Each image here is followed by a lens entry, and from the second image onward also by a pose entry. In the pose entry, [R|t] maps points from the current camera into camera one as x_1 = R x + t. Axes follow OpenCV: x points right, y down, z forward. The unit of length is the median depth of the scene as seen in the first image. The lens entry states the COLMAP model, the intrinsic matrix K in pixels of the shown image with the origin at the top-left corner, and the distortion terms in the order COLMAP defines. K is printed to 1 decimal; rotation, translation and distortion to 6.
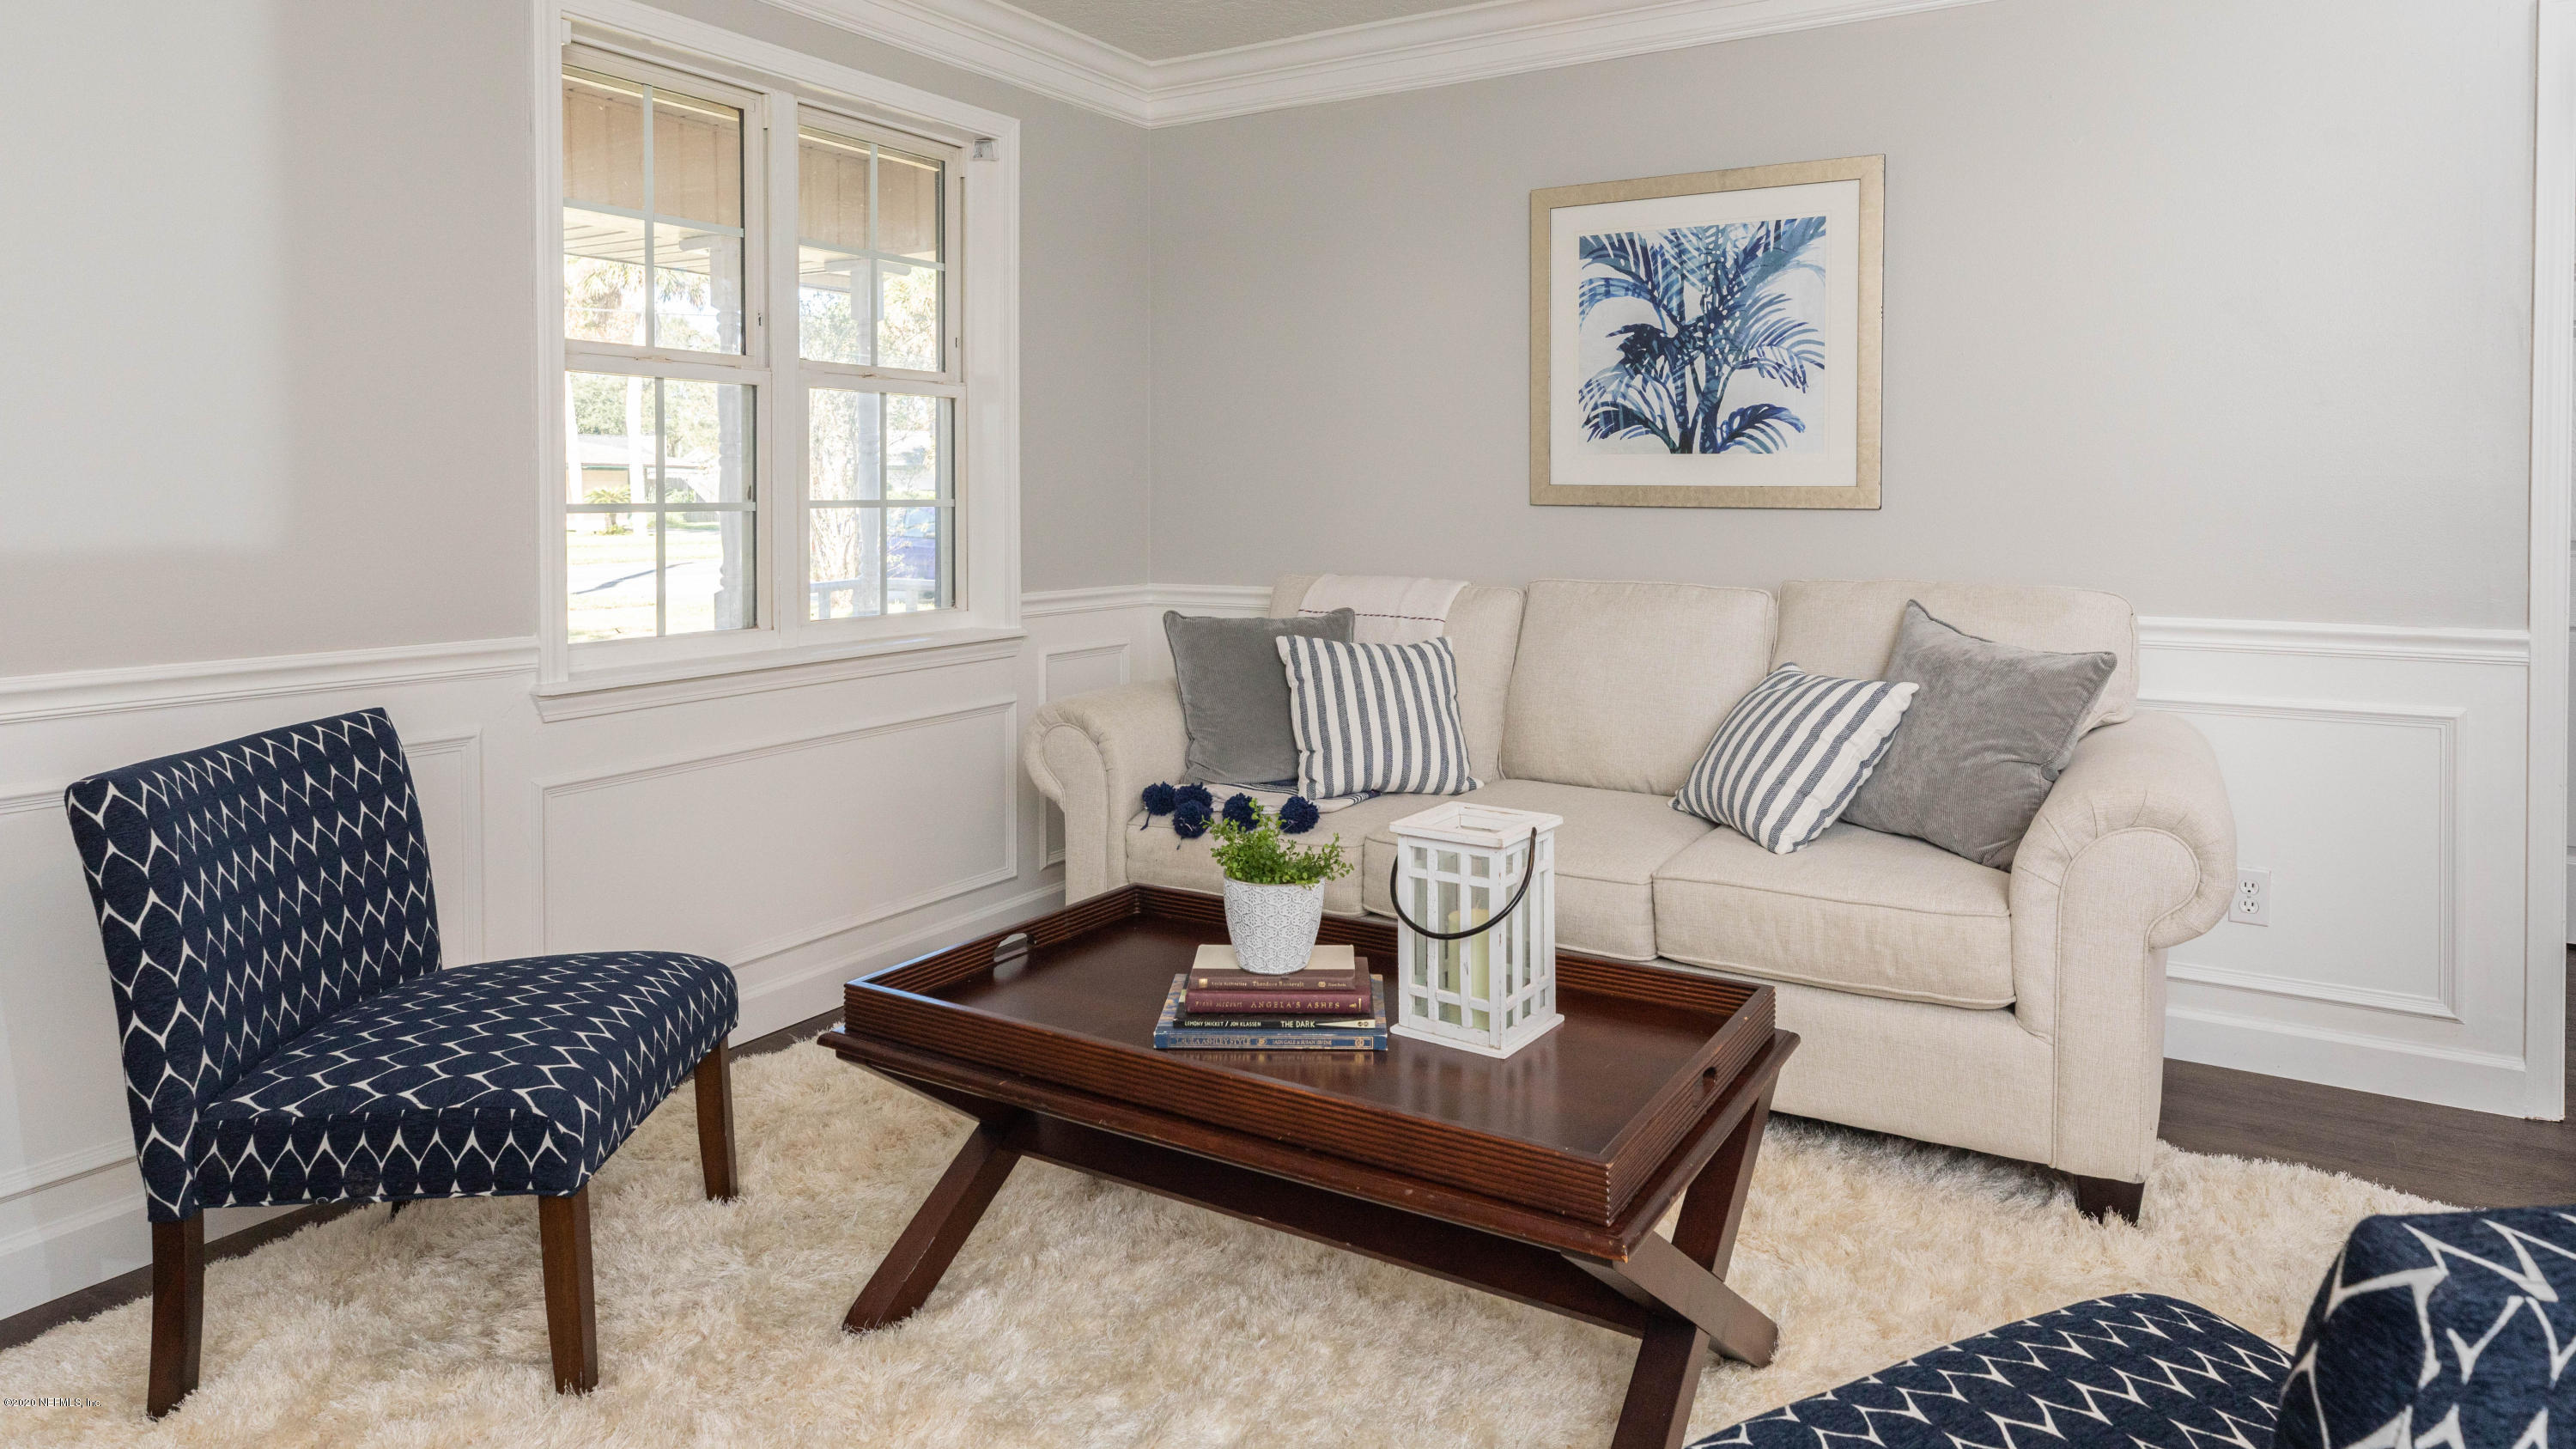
lens RADIAL K [[1500.7, 0, 1345.7], [0, 1500.7, 516.0], [0, 0, 1]] dist [0.000252, 0.001369]
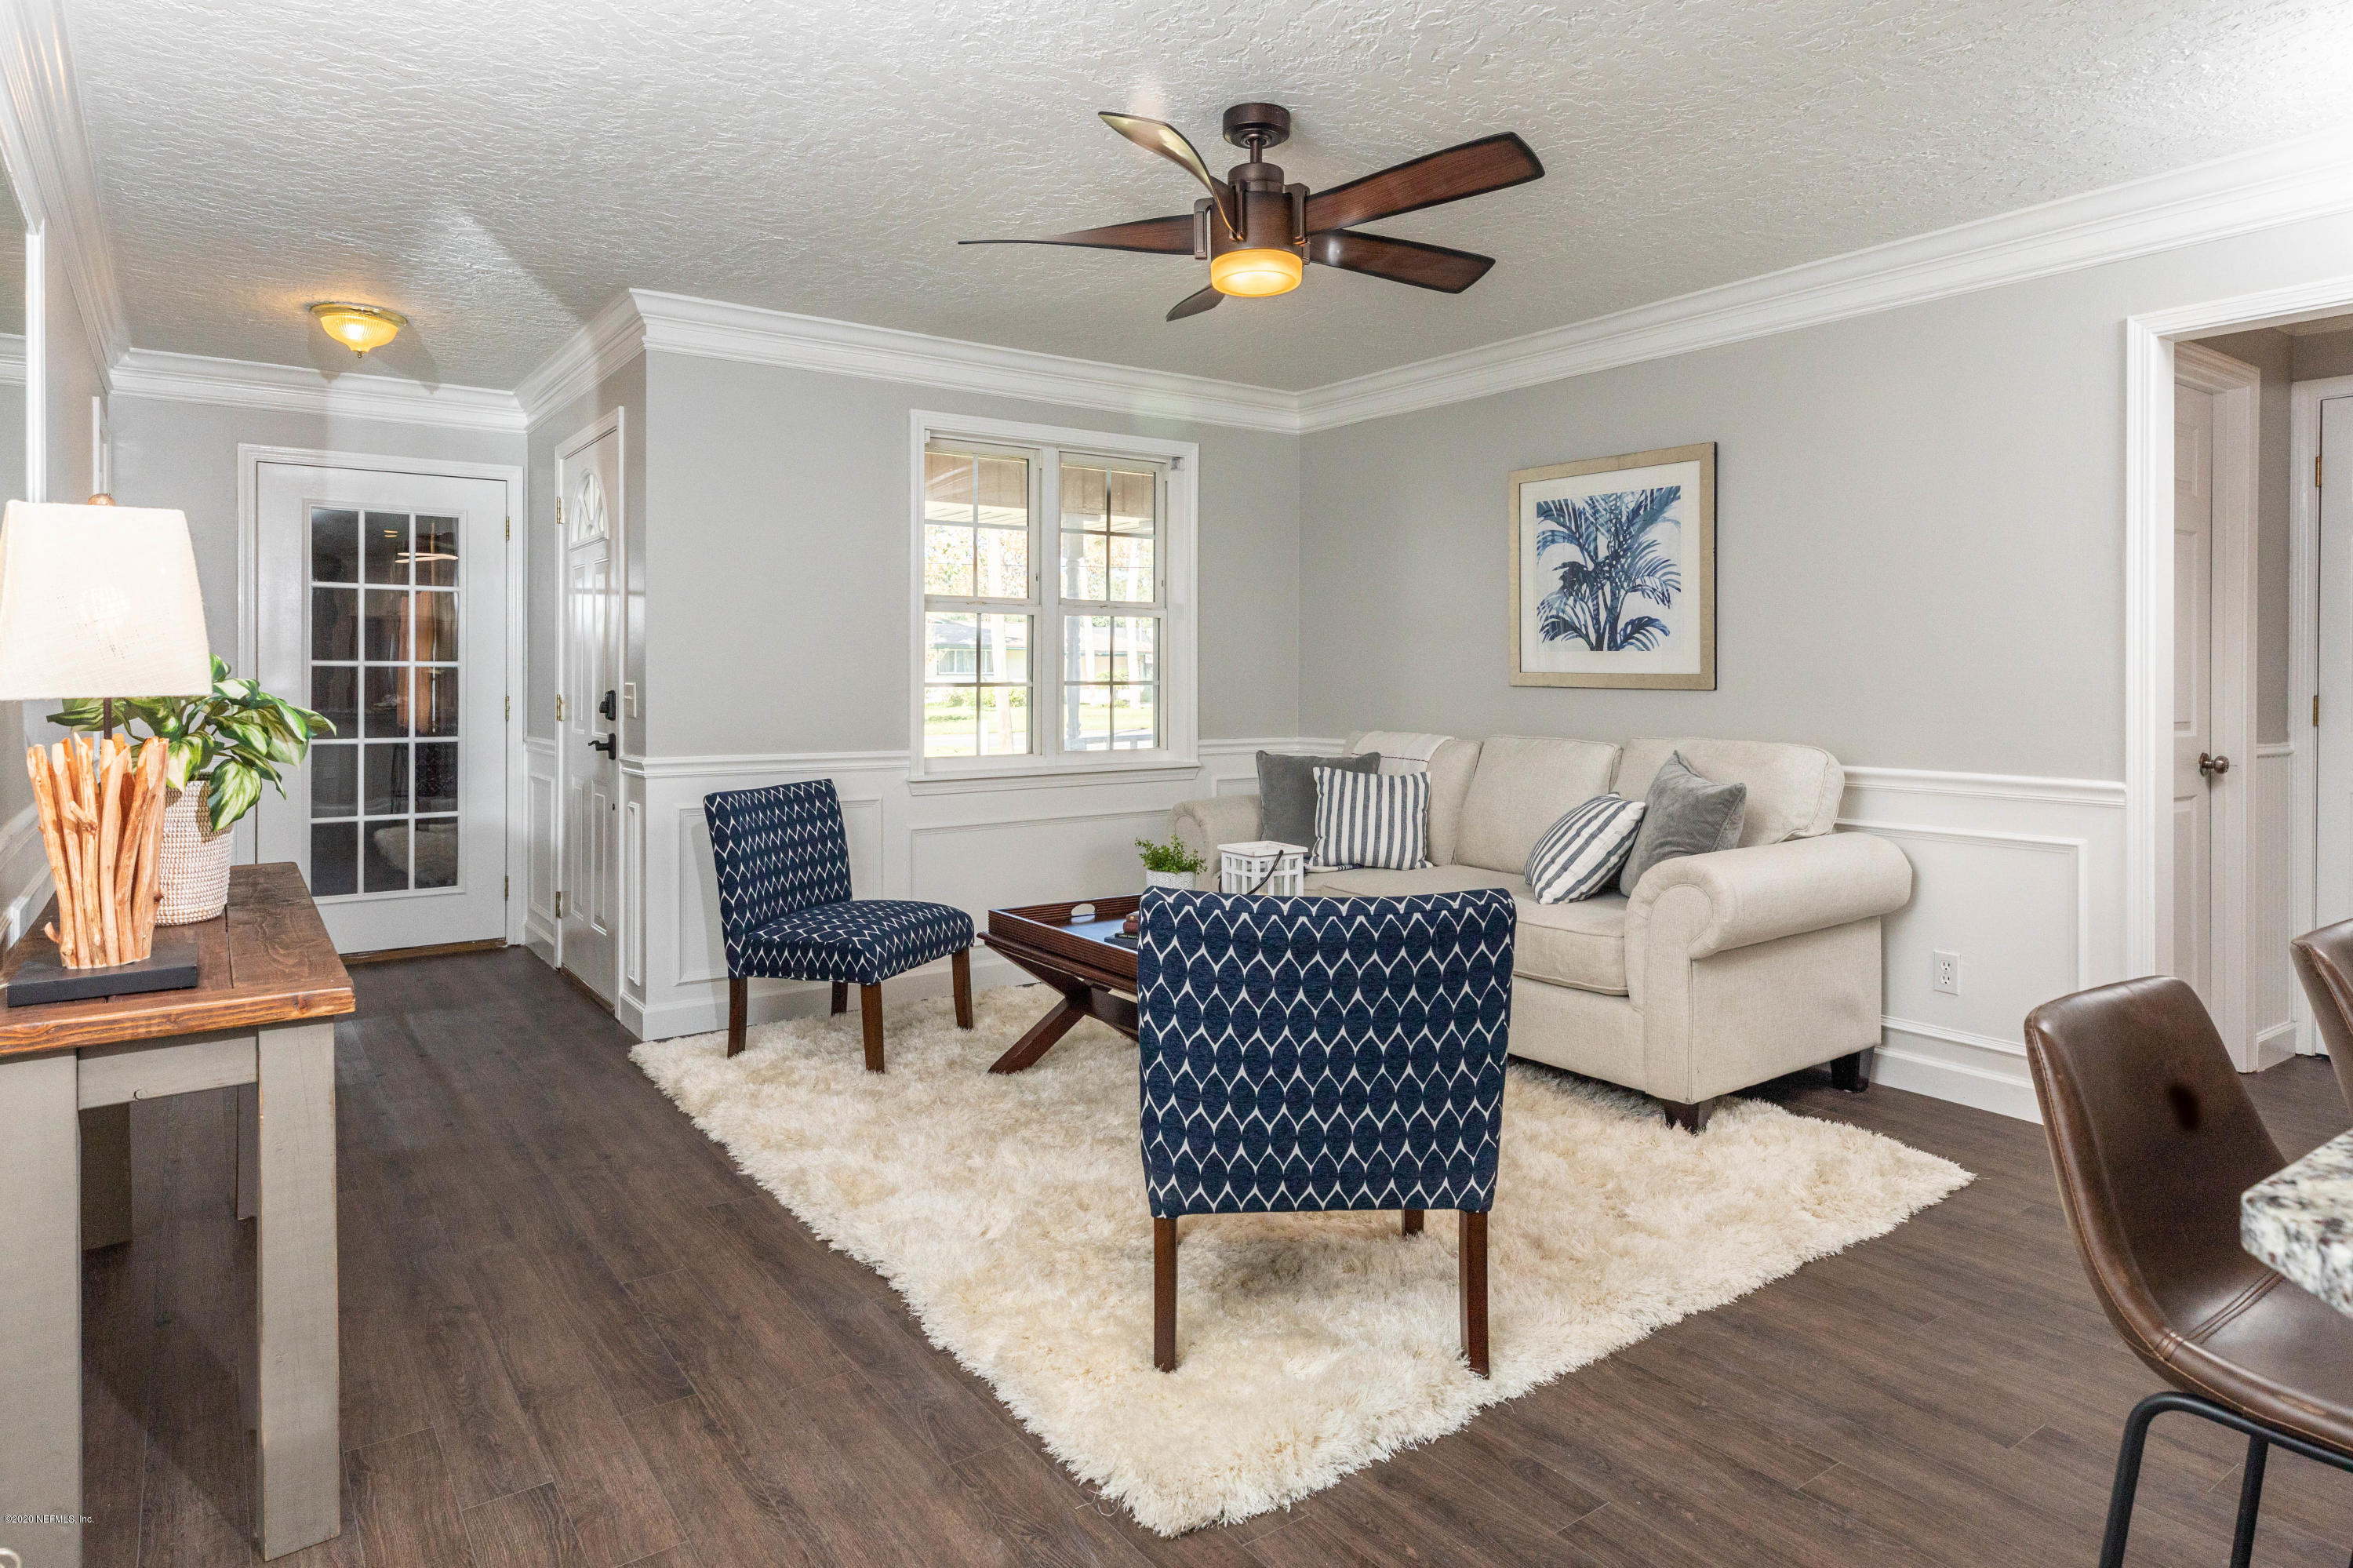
lens RADIAL K [[1391.5, 0, 1165.9], [0, 1391.5, 674.0], [0, 0, 1]] dist [0.007239, 0.000089]
pose [[0.906125, 0.001467, -0.423007, 0.425765], [-0.007804, 0.999882, -0.013250, 0.001798], [0.422937, 0.015307, 0.906030, -0.400104]]
